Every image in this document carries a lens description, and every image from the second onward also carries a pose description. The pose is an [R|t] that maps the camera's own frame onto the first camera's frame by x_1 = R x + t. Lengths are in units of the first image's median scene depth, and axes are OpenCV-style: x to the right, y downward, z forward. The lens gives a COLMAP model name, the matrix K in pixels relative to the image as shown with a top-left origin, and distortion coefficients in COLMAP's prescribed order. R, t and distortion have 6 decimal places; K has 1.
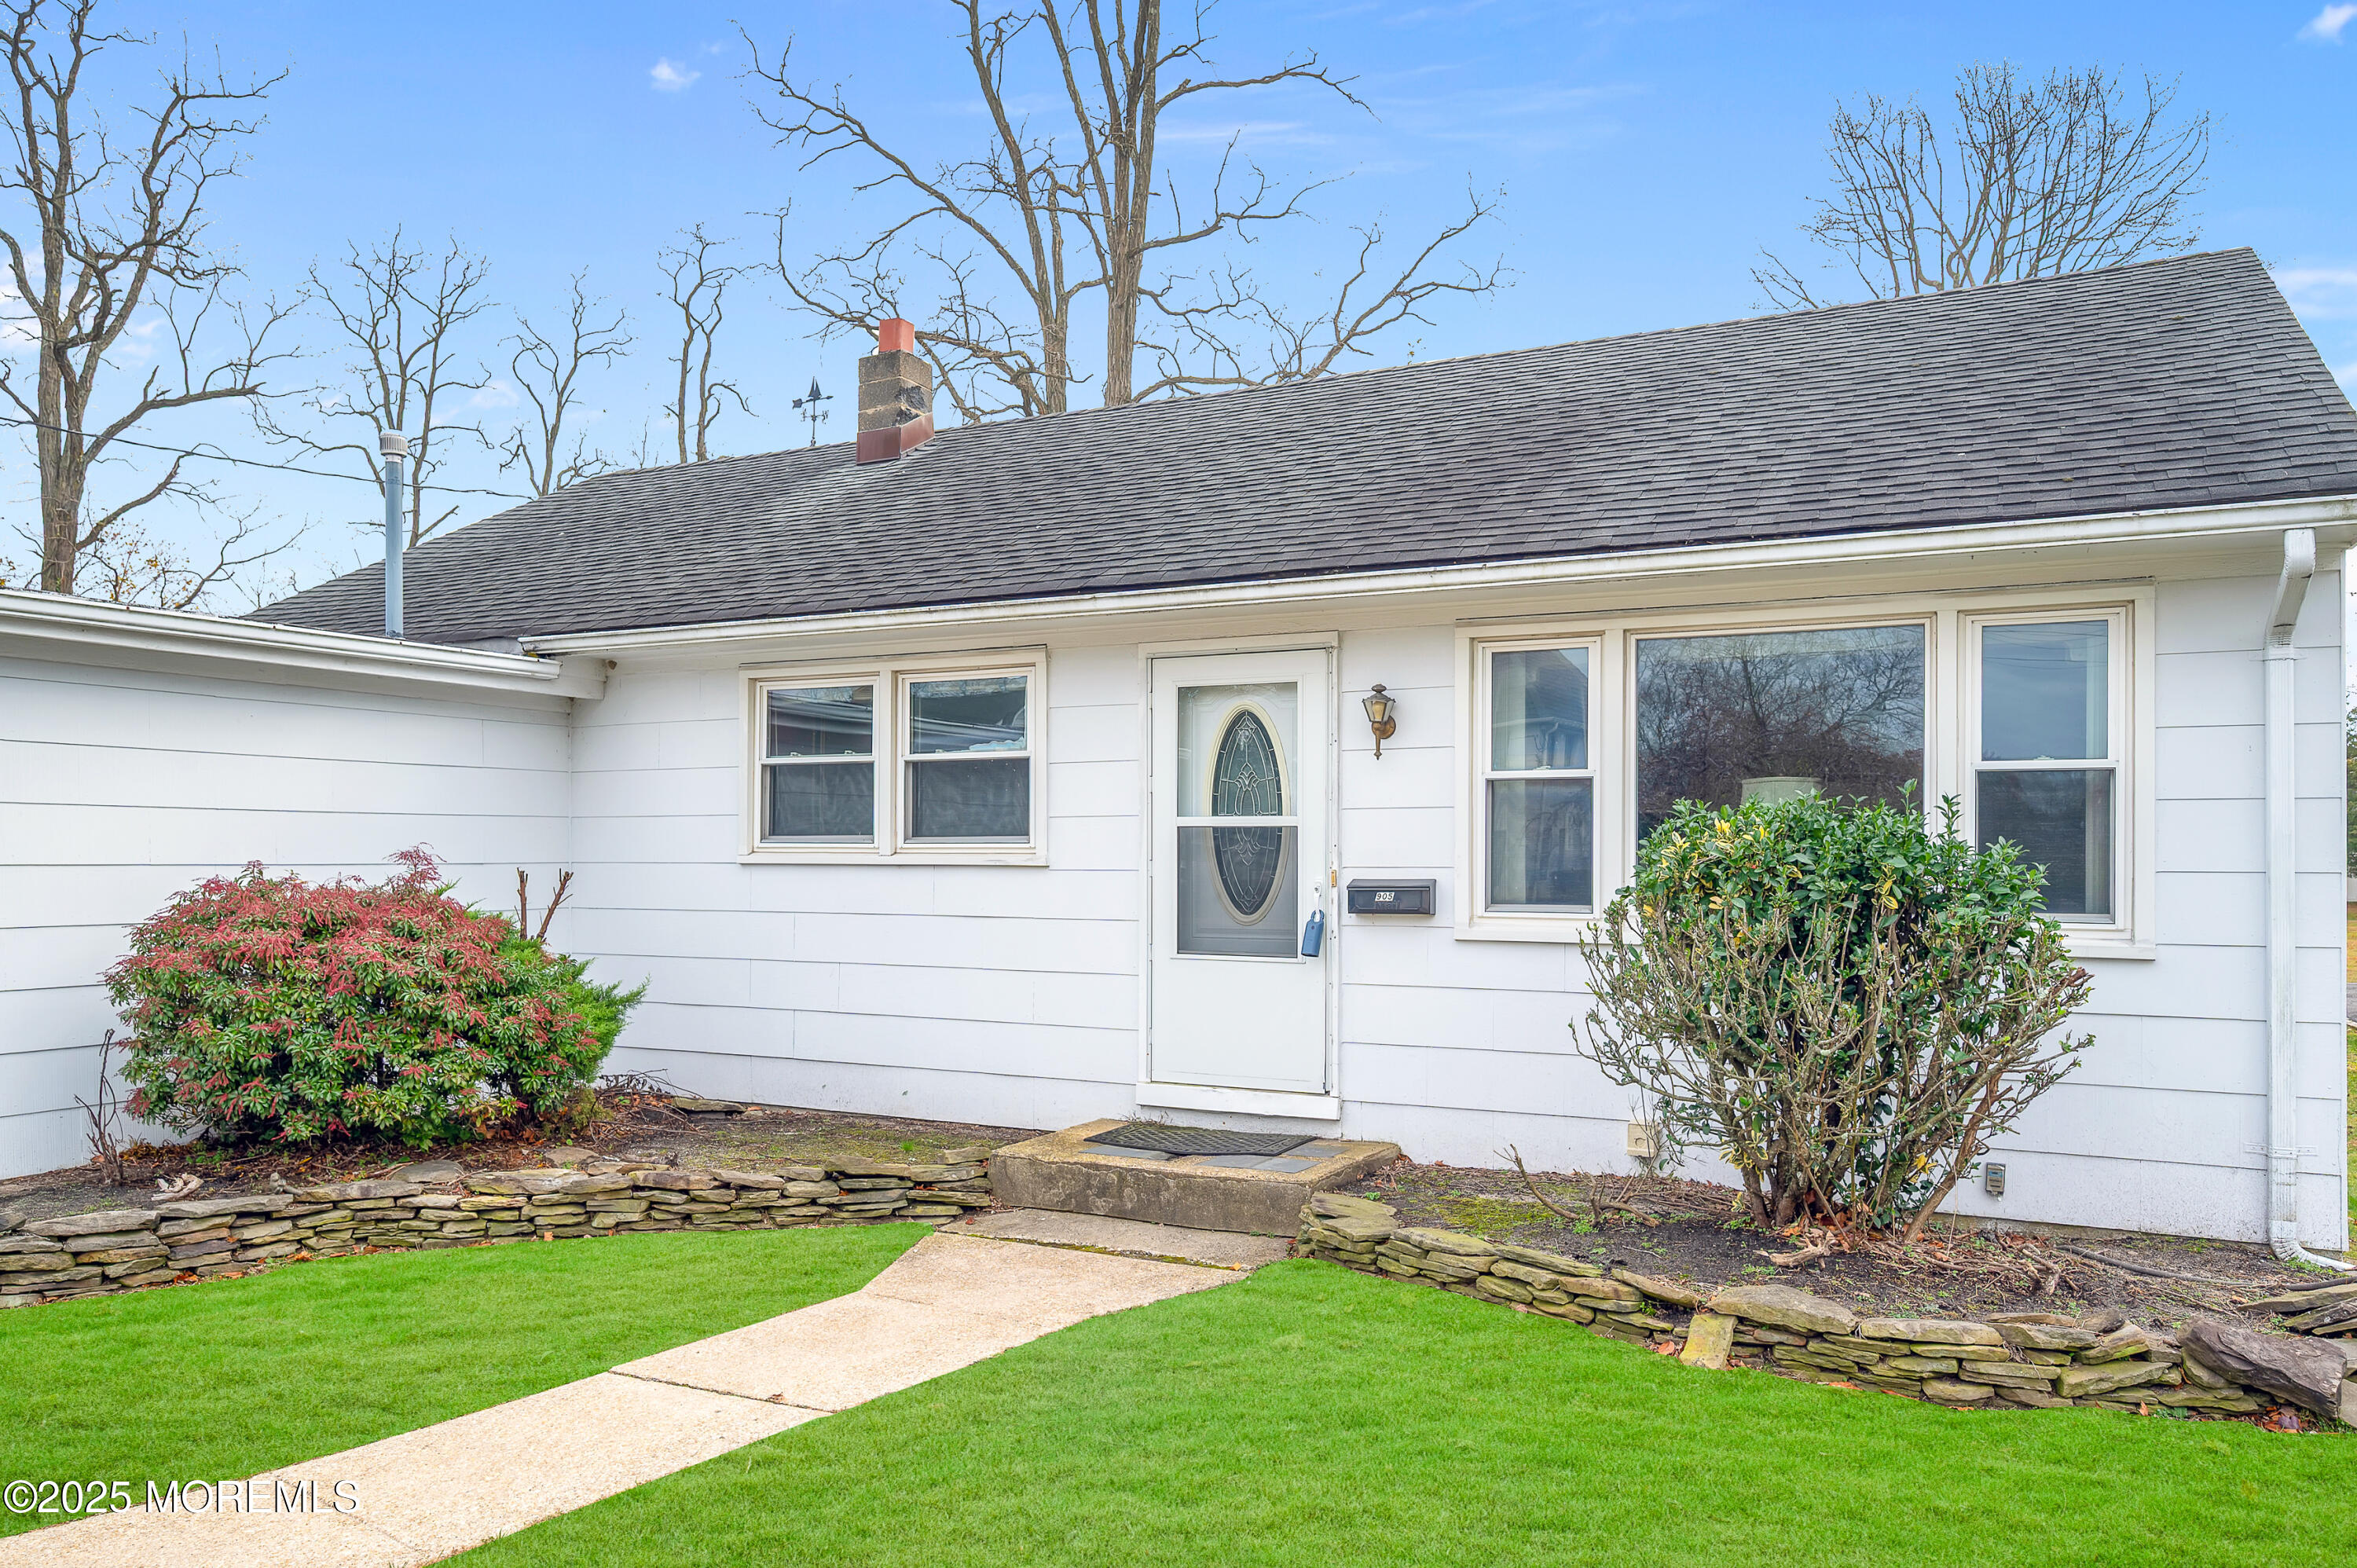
lens RADIAL K [[1396.6, 0, 1174.4], [0, 1396.6, 805.8], [0, 0, 1]] dist [-0.004191, -0.002784]
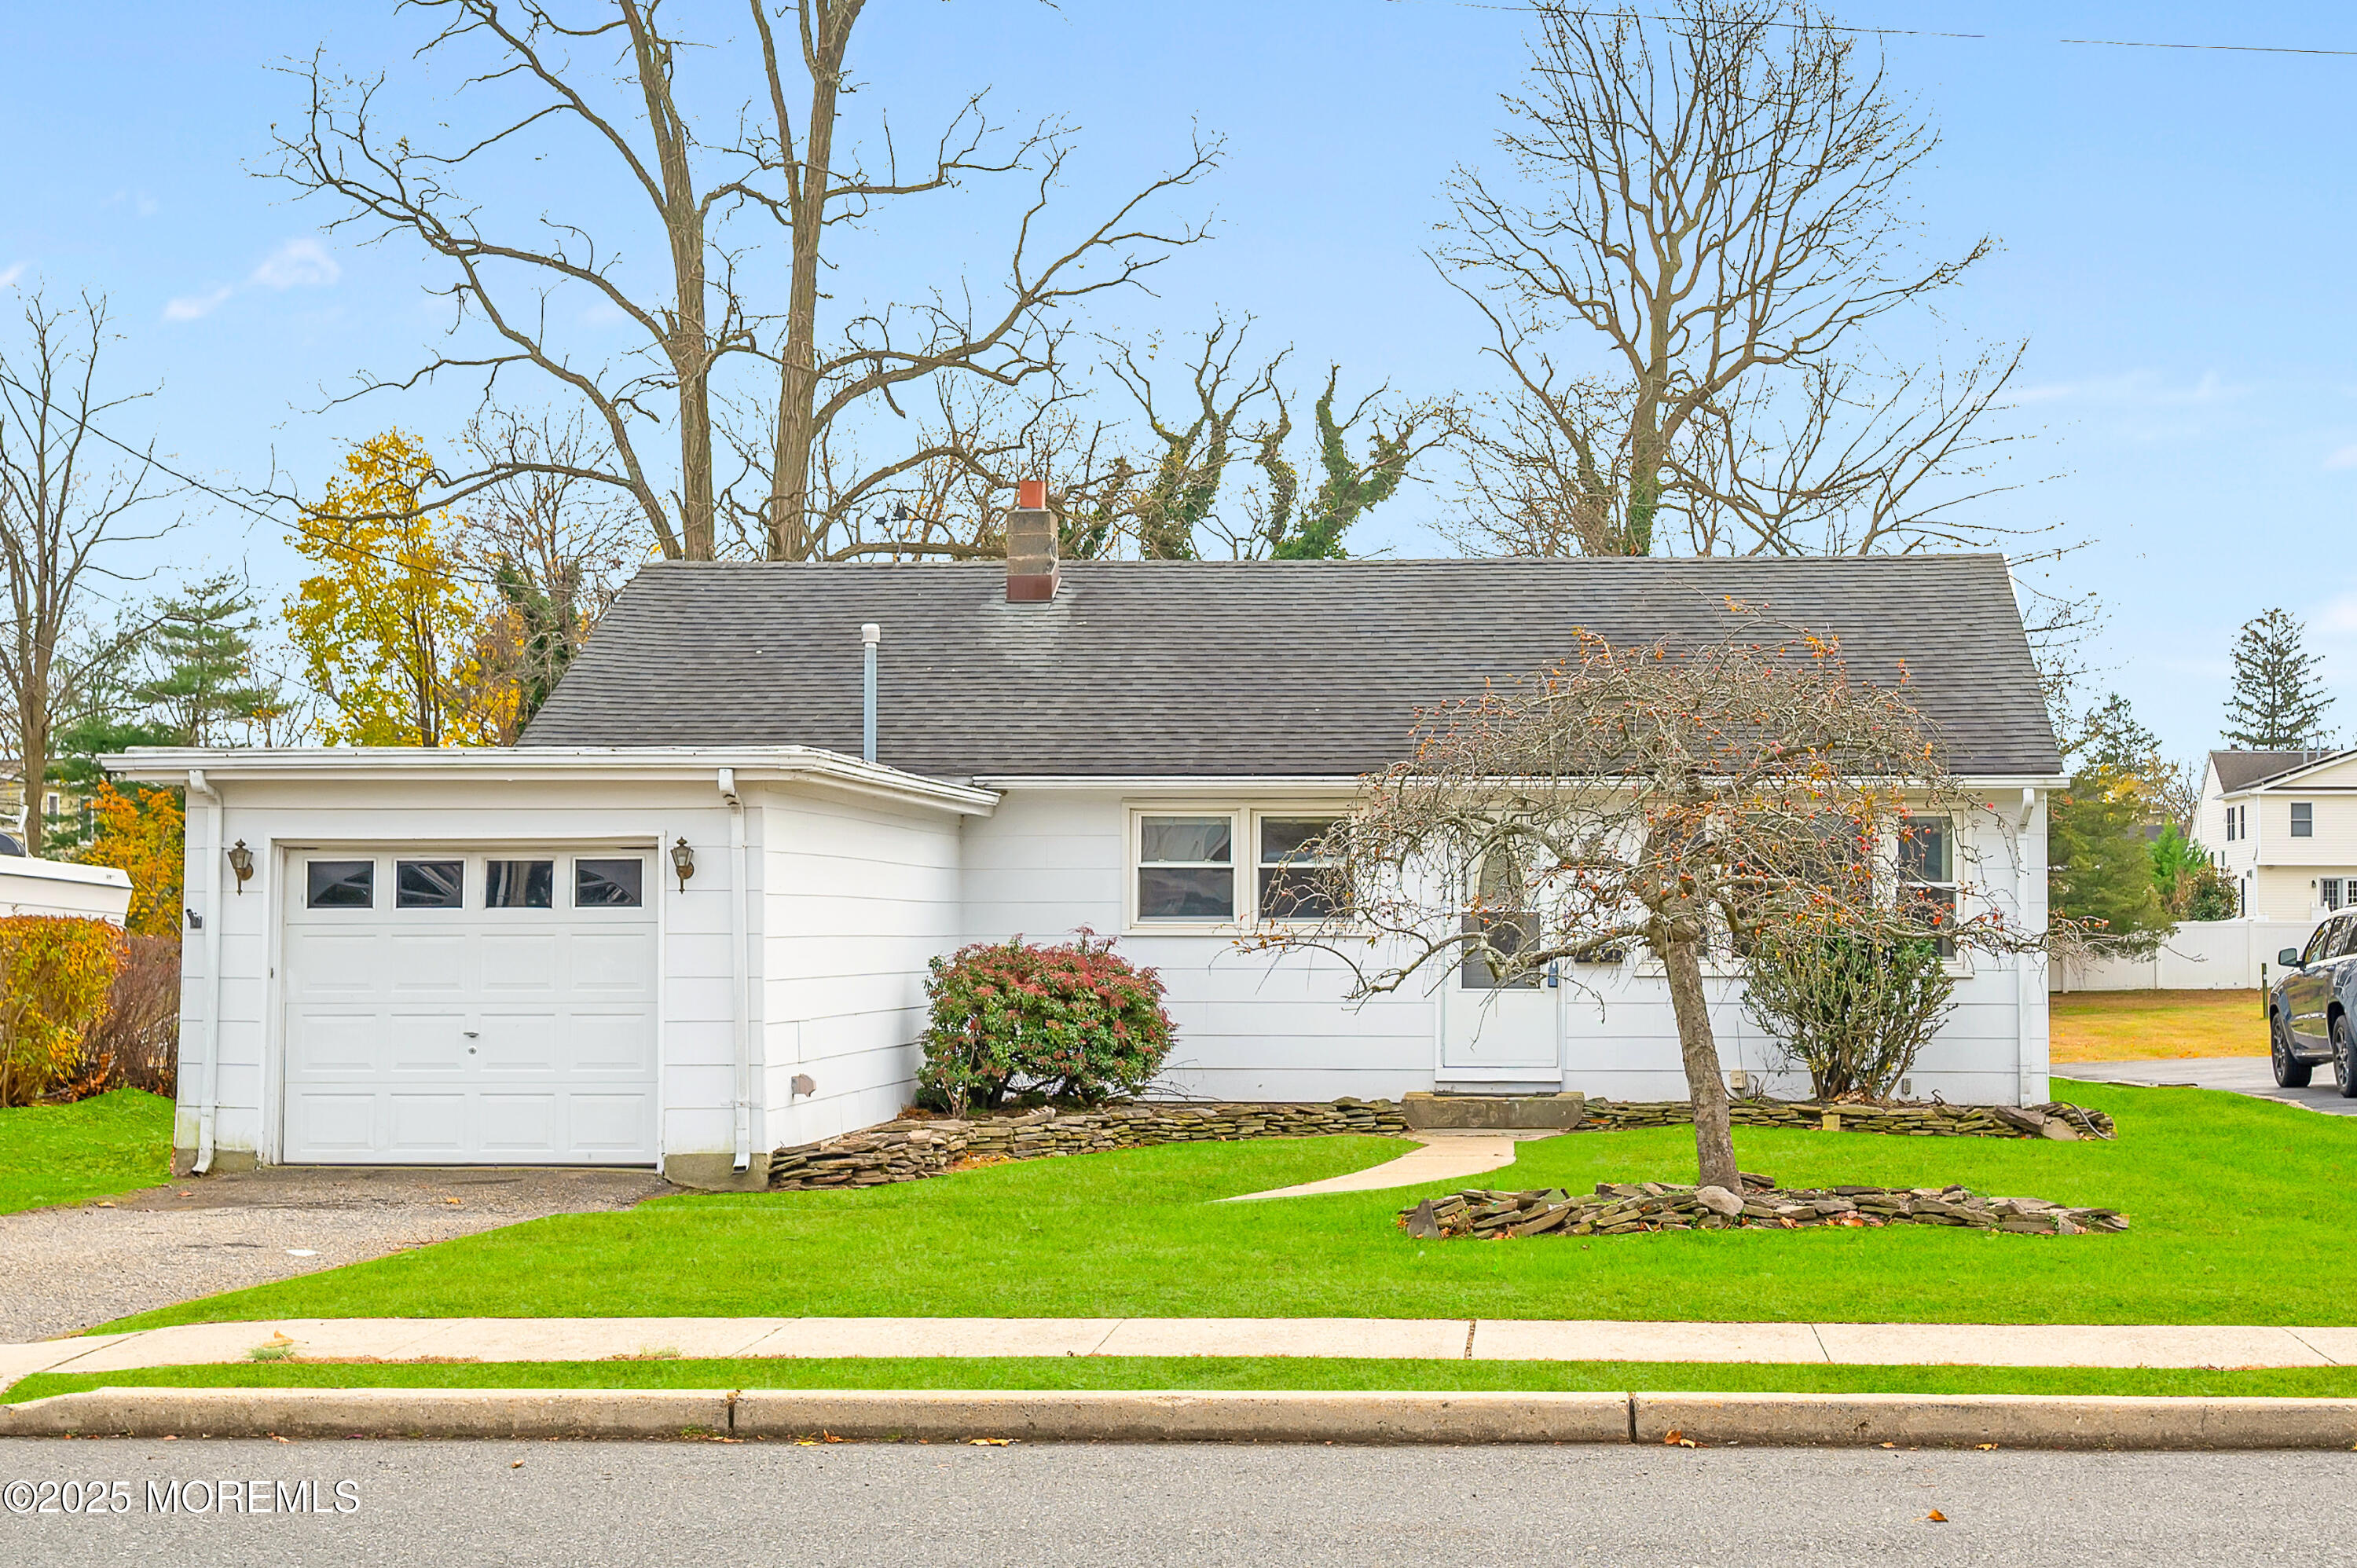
lens RADIAL K [[2037.4, 0, 1179.2], [0, 2037.4, 780.8], [0, 0, 1]] dist [-0.002567, 0.000992]
pose [[0.960570, 0.019407, 0.277361, -0.917480], [-0.008861, 0.999191, -0.039225, -0.040183], [-0.277898, 0.035221, 0.959965, -1.146178]]
